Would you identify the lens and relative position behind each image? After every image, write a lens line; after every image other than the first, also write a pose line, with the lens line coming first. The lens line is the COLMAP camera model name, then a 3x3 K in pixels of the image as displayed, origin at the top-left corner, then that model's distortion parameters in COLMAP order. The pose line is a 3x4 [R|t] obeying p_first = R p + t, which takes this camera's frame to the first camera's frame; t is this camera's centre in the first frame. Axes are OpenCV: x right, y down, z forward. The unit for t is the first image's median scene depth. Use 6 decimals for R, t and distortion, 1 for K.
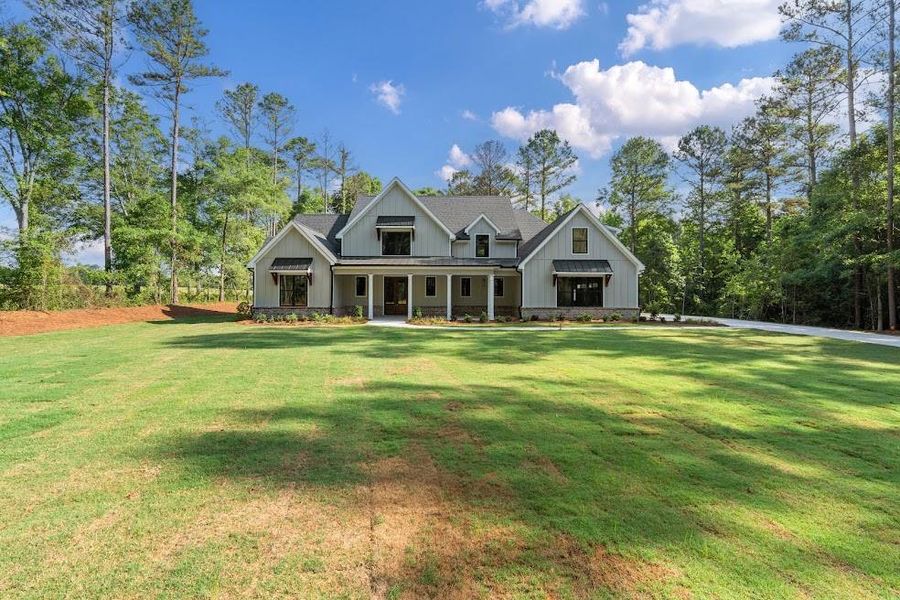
lens RADIAL K [[403.3, 0, 453.9], [0, 403.3, 294.9], [0, 0, 1]] dist [-0.001843, -0.000160]
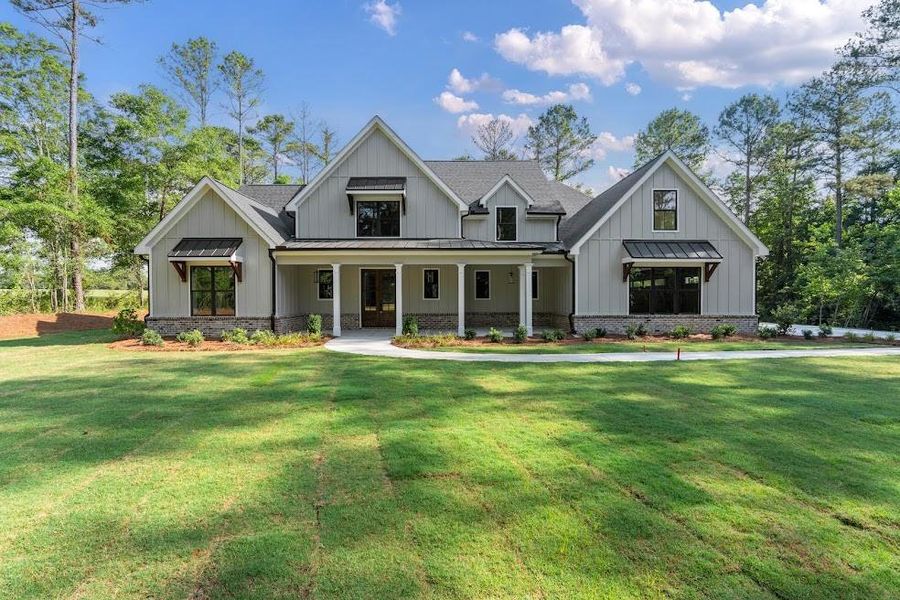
lens RADIAL K [[399.7, 0, 447.9], [0, 399.7, 299.1], [0, 0, 1]] dist [0.001521, -0.000047]
pose [[0.999980, -0.005203, -0.003554, -0.027840], [0.005217, 0.999978, 0.004081, 0.001650], [0.003533, -0.004099, 0.999985, 0.350585]]
